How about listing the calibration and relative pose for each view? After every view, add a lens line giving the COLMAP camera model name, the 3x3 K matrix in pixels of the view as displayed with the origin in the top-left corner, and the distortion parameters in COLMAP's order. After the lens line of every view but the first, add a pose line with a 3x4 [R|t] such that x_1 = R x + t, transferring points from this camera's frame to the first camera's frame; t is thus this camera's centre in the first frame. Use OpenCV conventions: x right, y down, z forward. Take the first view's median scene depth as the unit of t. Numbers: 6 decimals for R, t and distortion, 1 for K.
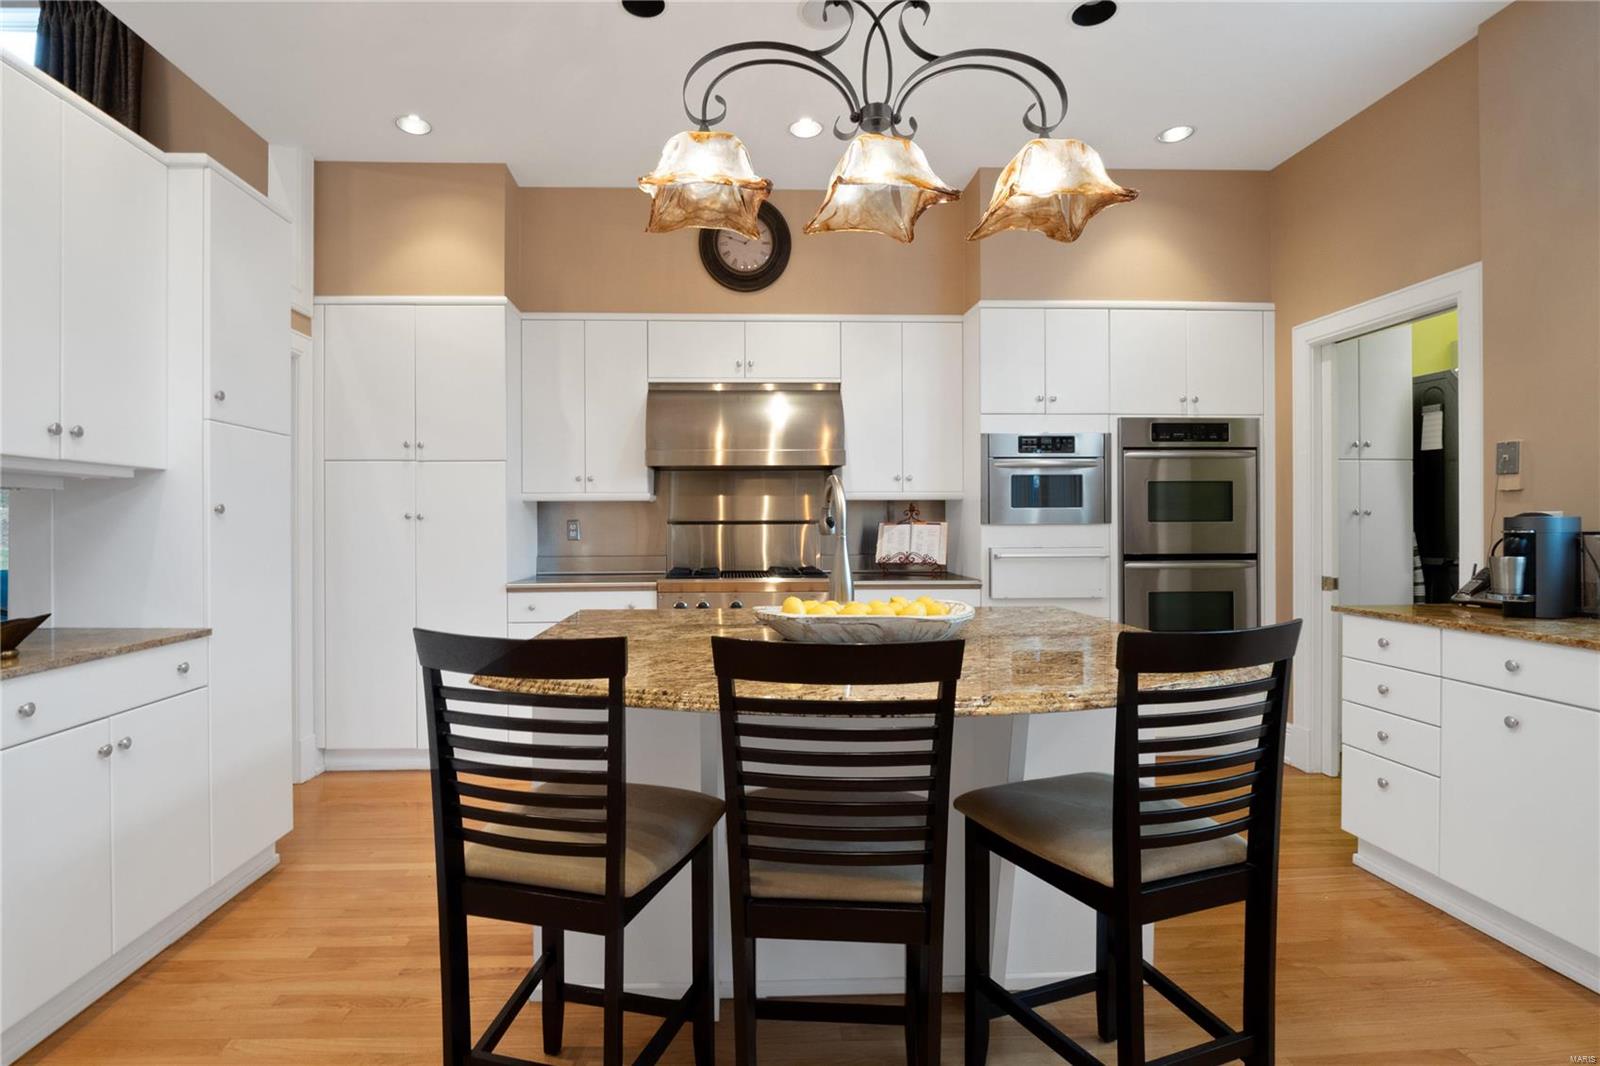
lens RADIAL K [[774.6, 0, 799.5], [0, 774.6, 527.2], [0, 0, 1]] dist [-0.001361, -0.004155]
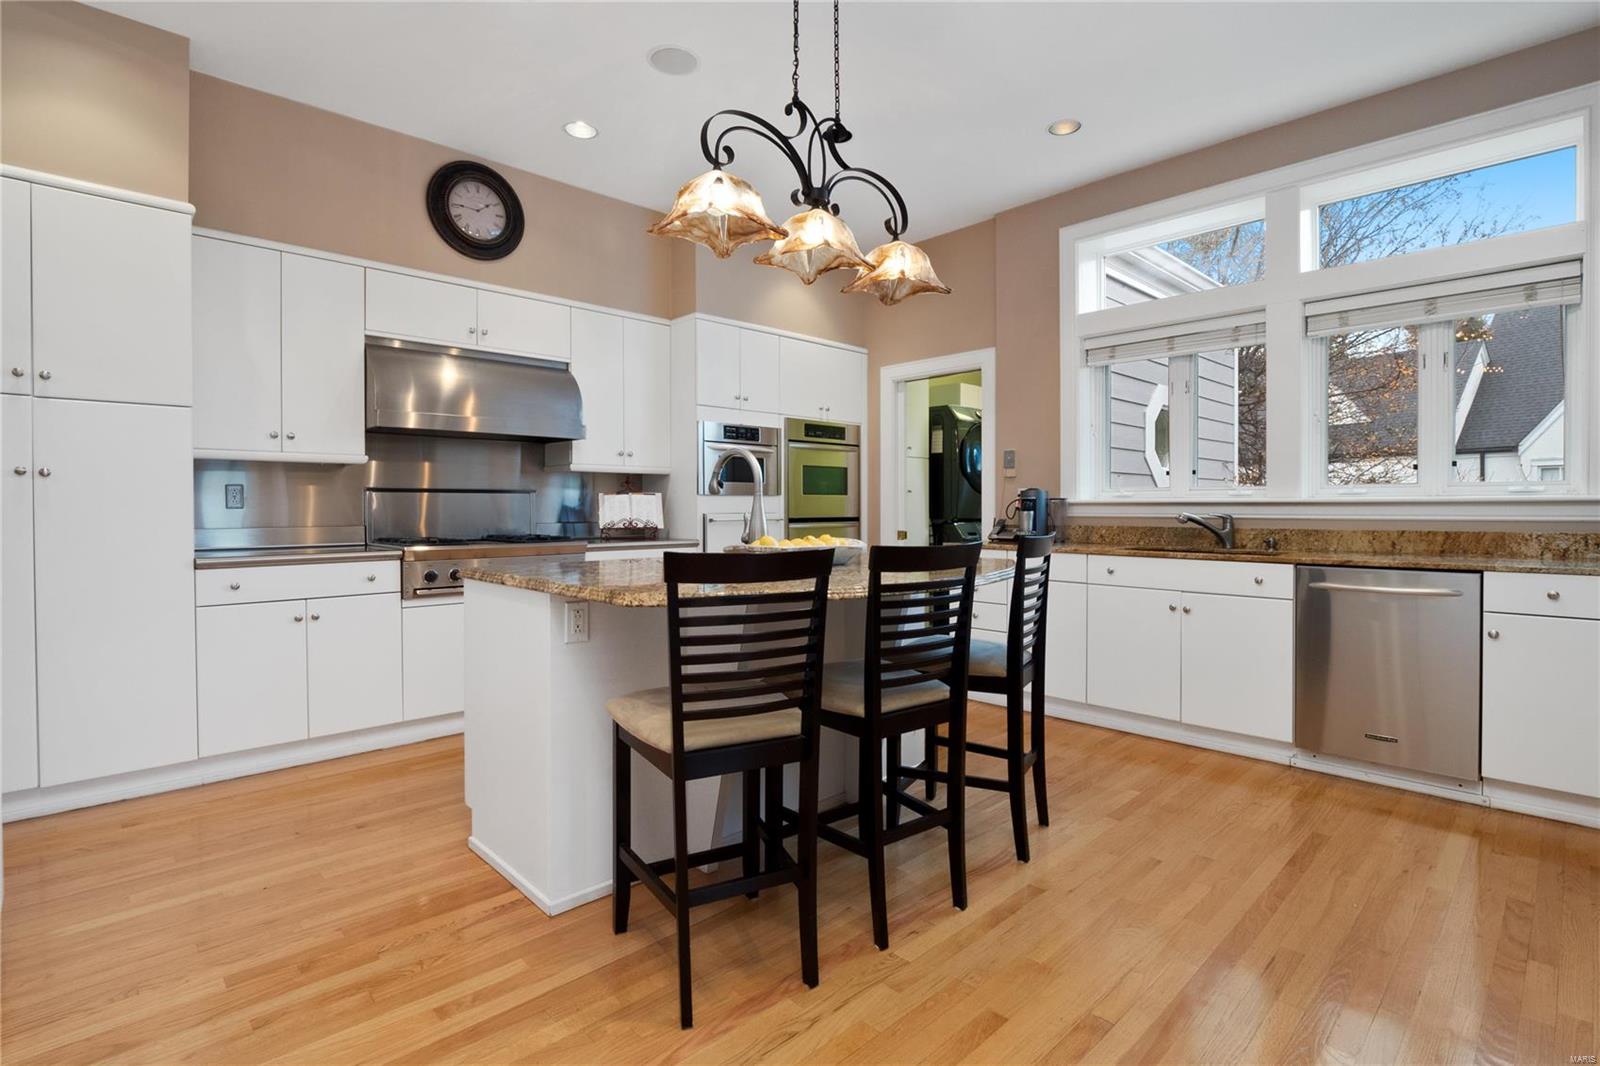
lens RADIAL K [[774.6, 0, 779.2], [0, 774.6, 525.9], [0, 0, 1]] dist [-0.001361, -0.004155]
pose [[0.752027, -0.009503, 0.659064, -0.482824], [-0.000450, 0.999888, 0.014931, 0.028008], [-0.659132, -0.011525, 0.751939, -0.014621]]
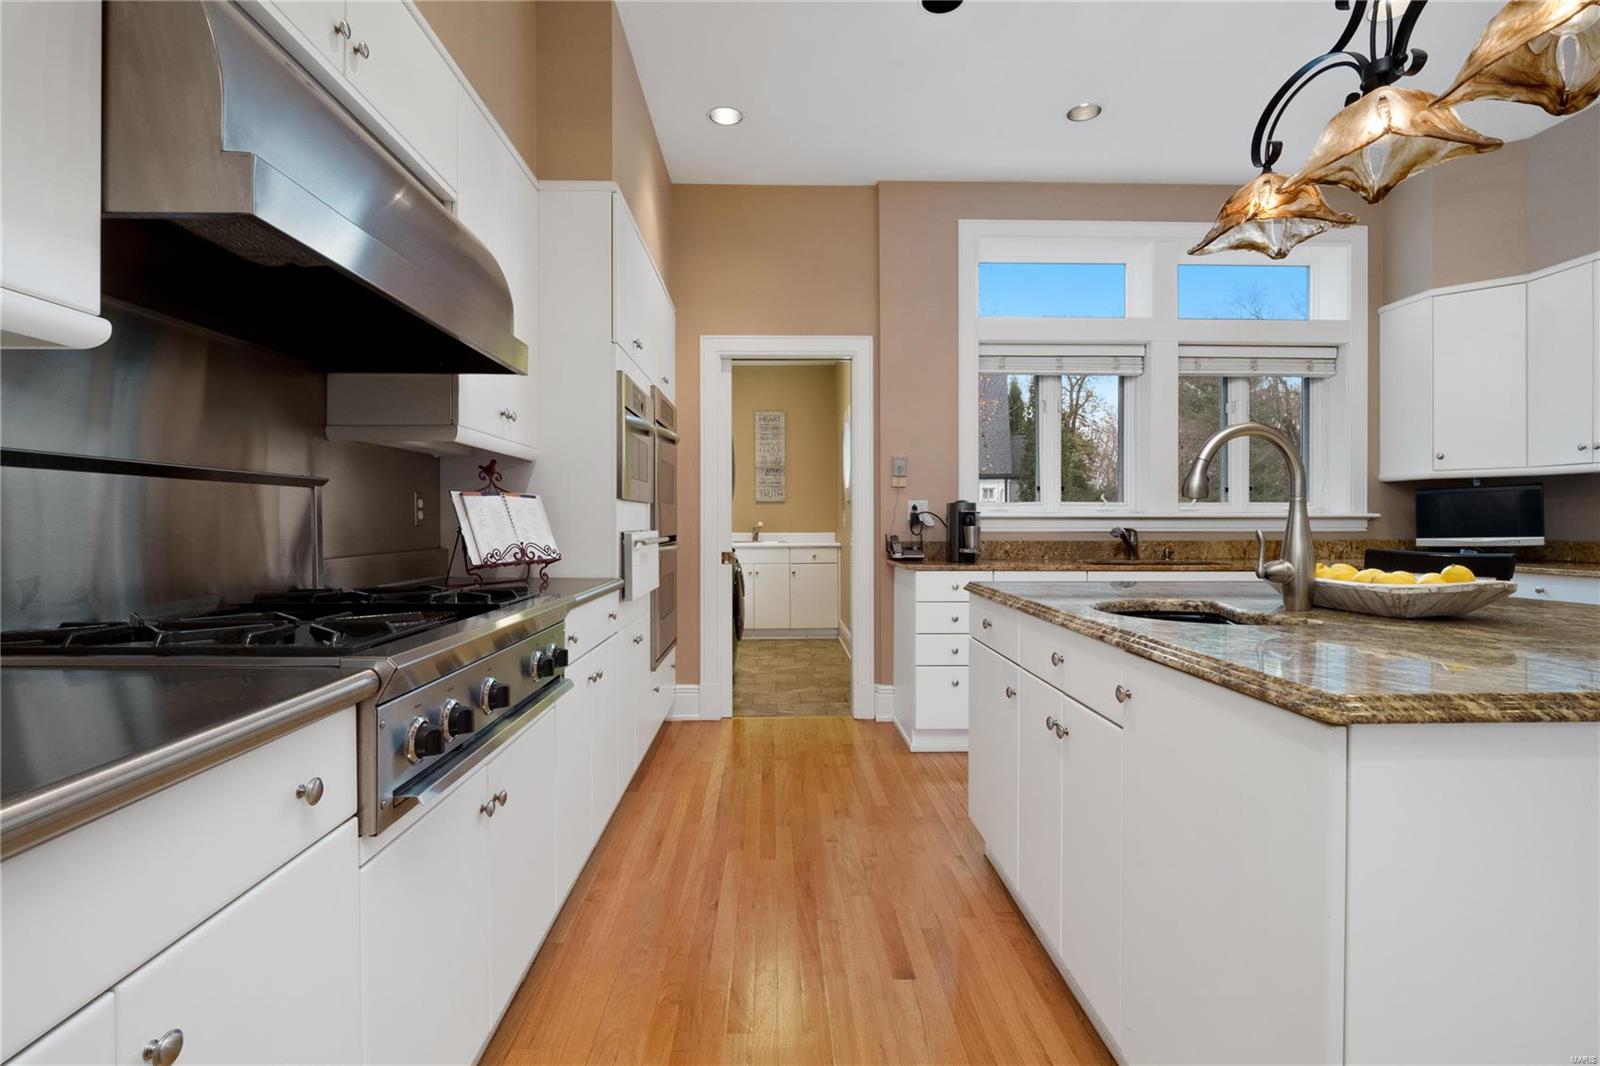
lens RADIAL K [[774.6, 0, 799.4], [0, 774.6, 521.6], [0, 0, 1]] dist [-0.001361, -0.004155]
pose [[-0.001325, 0.000856, 0.999999, -0.466332], [0.004416, 0.999990, -0.000850, 0.017535], [-0.999989, 0.004415, -0.001329, 0.820925]]
